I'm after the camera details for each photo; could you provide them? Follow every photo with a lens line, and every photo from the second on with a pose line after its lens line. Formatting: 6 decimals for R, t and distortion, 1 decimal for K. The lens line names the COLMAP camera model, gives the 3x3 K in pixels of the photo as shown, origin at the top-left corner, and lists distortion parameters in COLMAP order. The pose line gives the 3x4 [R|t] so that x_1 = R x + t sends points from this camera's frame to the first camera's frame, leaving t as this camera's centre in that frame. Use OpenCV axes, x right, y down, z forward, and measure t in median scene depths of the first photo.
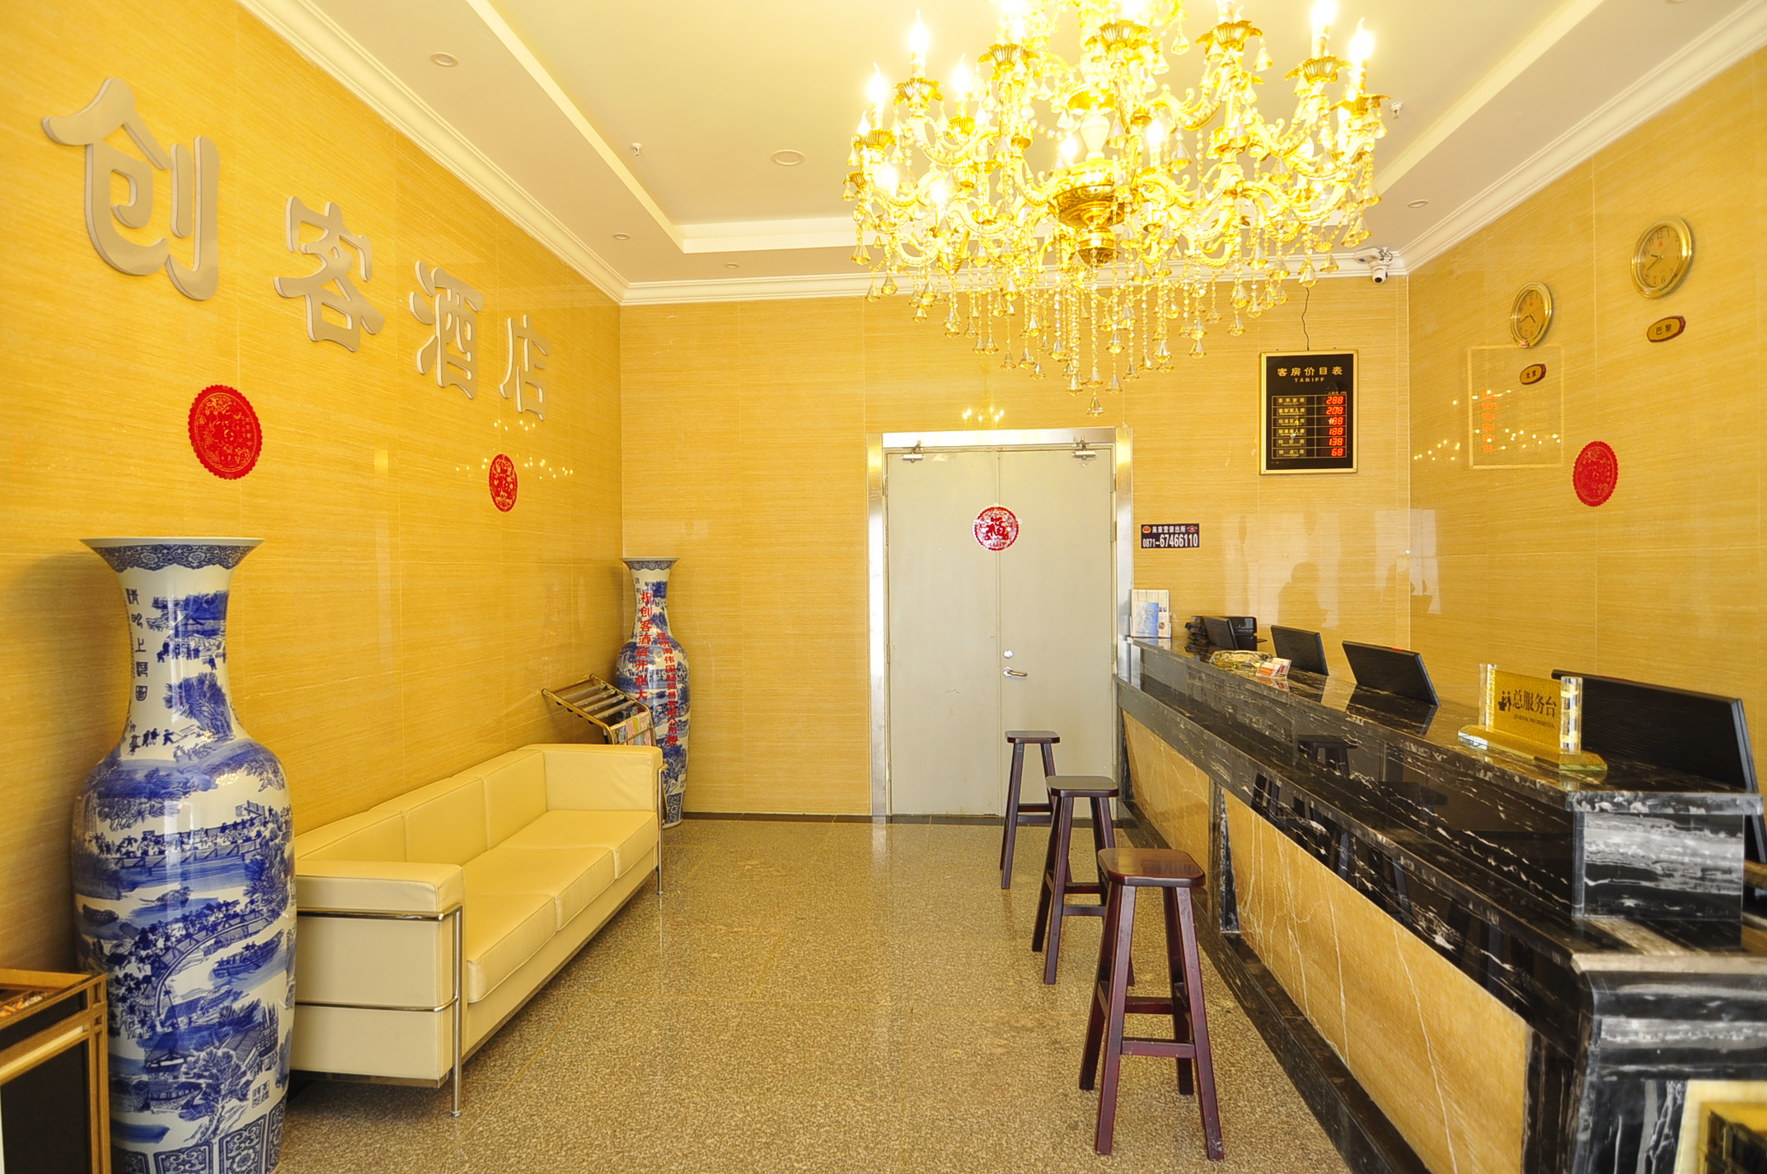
lens RADIAL K [[921.0, 0, 878.6], [0, 921.0, 587.9], [0, 0, 1]] dist [-0.040398, -0.000968]
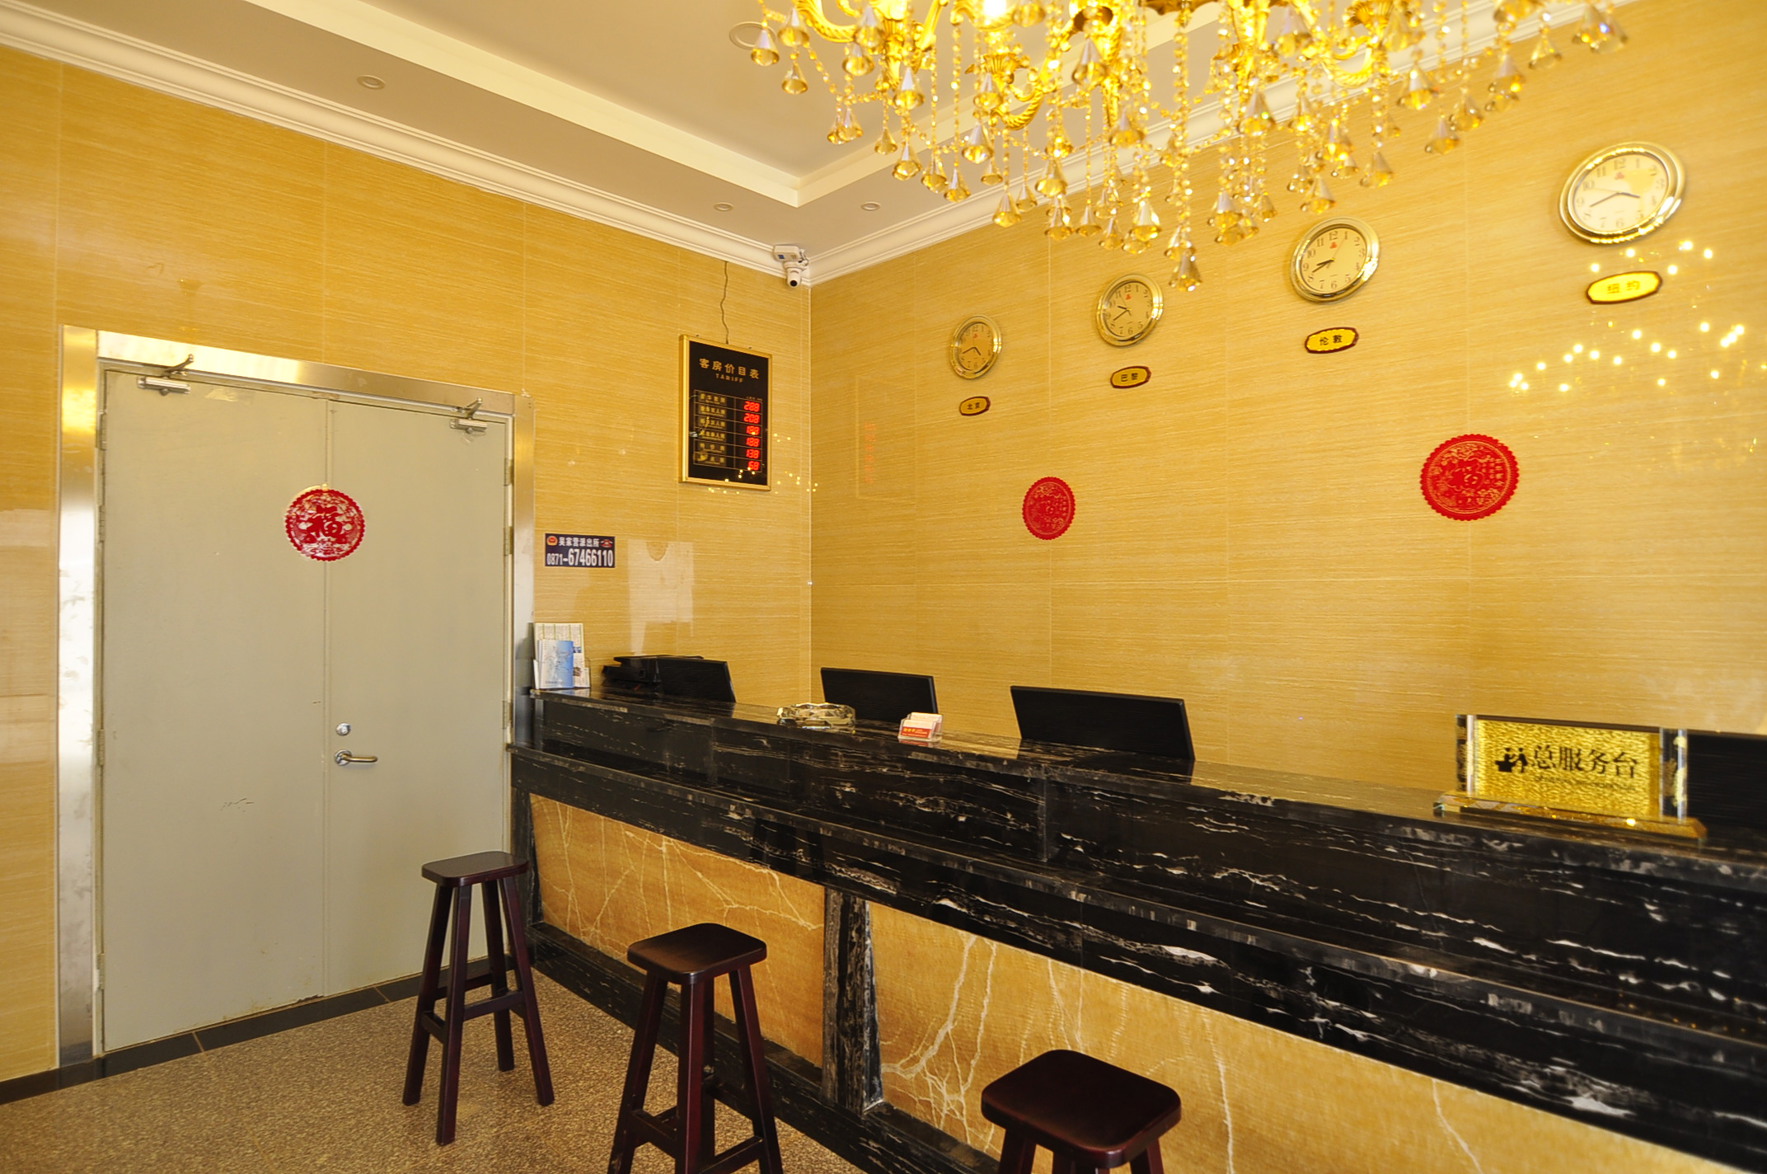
lens RADIAL K [[942.0, 0, 884.7], [0, 942.0, 593.1], [0, 0, 1]] dist [-0.017394, -0.003336]
pose [[0.647897, 0.017501, 0.761527, -0.107451], [0.004064, 0.999642, -0.026431, -0.000970], [-0.761718, 0.020219, 0.647594, 0.318513]]
